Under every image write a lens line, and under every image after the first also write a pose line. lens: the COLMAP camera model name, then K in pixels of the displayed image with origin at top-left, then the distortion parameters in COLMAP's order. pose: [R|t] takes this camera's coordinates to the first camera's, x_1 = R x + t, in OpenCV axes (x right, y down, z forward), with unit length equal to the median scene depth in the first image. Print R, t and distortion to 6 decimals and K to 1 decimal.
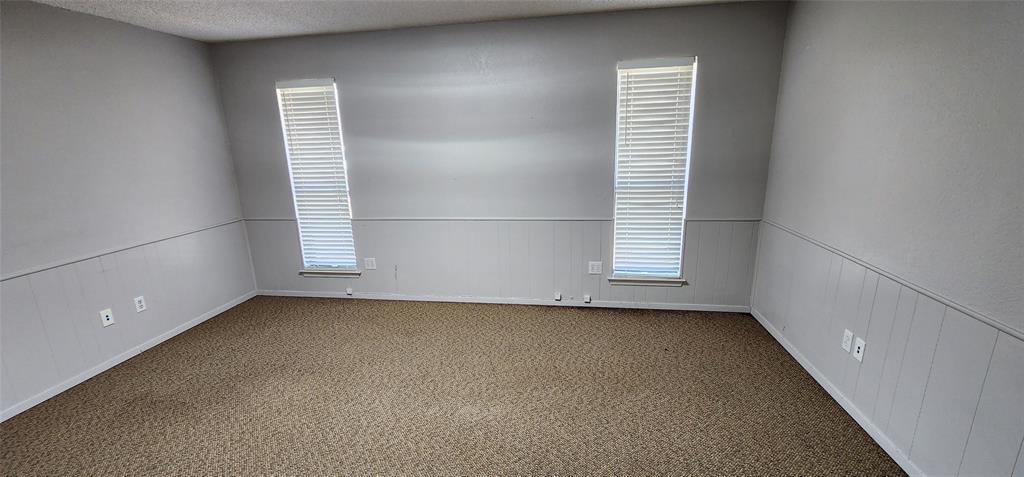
lens RADIAL K [[424.3, 0, 591.0], [0, 424.3, 246.1], [0, 0, 1]] dist [-0.000221, -0.000472]
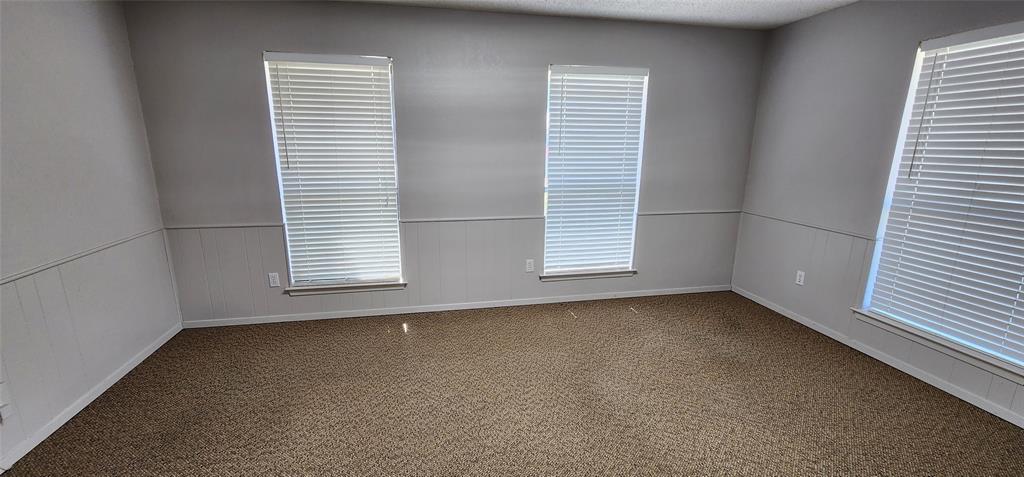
lens RADIAL K [[424.3, 0, 513.9], [0, 424.3, 247.7], [0, 0, 1]] dist [-0.000221, -0.000472]
pose [[0.935553, -0.051554, 0.349404, -0.550813], [0.051228, 0.998635, 0.010181, -0.006479], [-0.349452, 0.008374, 0.936917, 0.089523]]
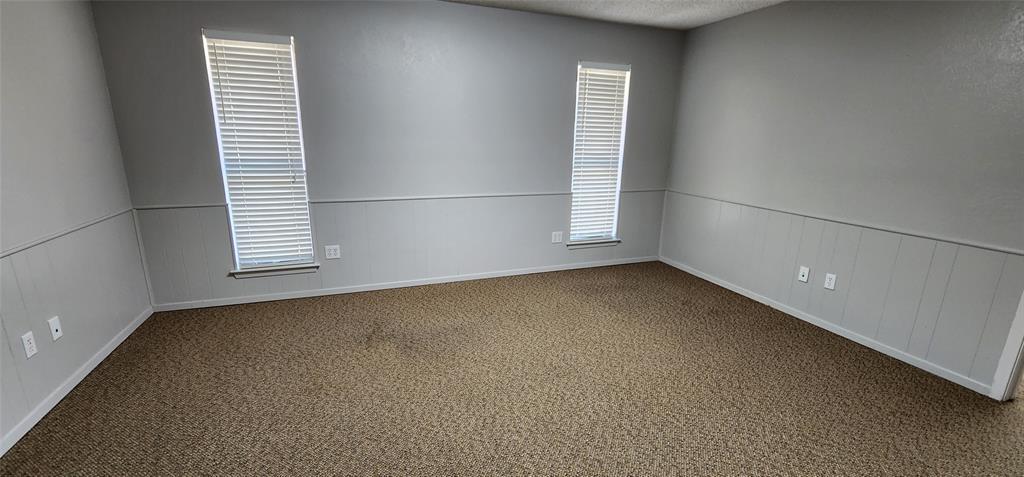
lens RADIAL K [[424.3, 0, 449.0], [0, 424.3, 223.3], [0, 0, 1]] dist [-0.000221, -0.000472]
pose [[0.879916, -0.059769, 0.471355, -0.726058], [0.065748, 0.997829, 0.003789, -0.007485], [-0.470558, 0.027657, 0.881936, 0.115155]]
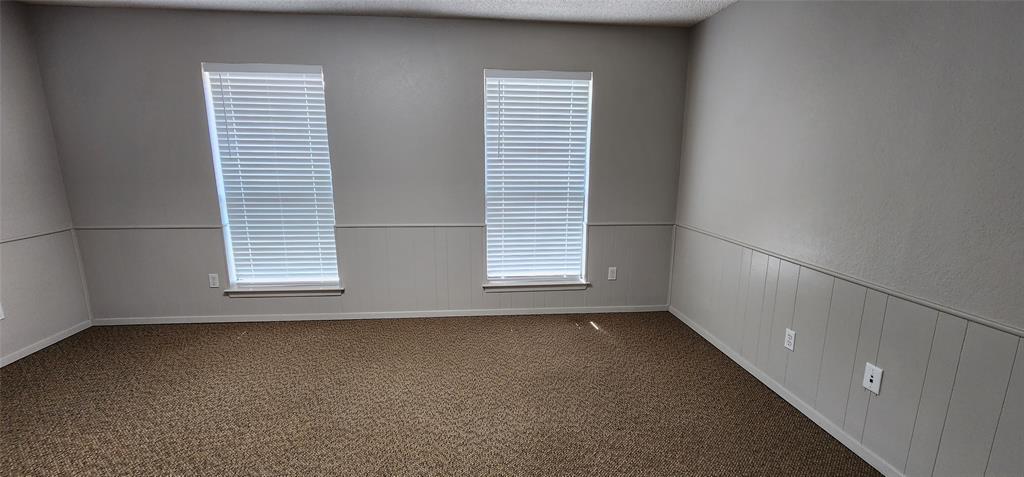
lens RADIAL K [[424.3, 0, 511.5], [0, 424.3, 233.2], [0, 0, 1]] dist [-0.000221, -0.000472]
pose [[0.969012, -0.011885, 0.246728, -0.242078], [0.023111, 0.998823, -0.042654, -0.004128], [-0.245931, 0.047035, 0.968145, 0.041158]]
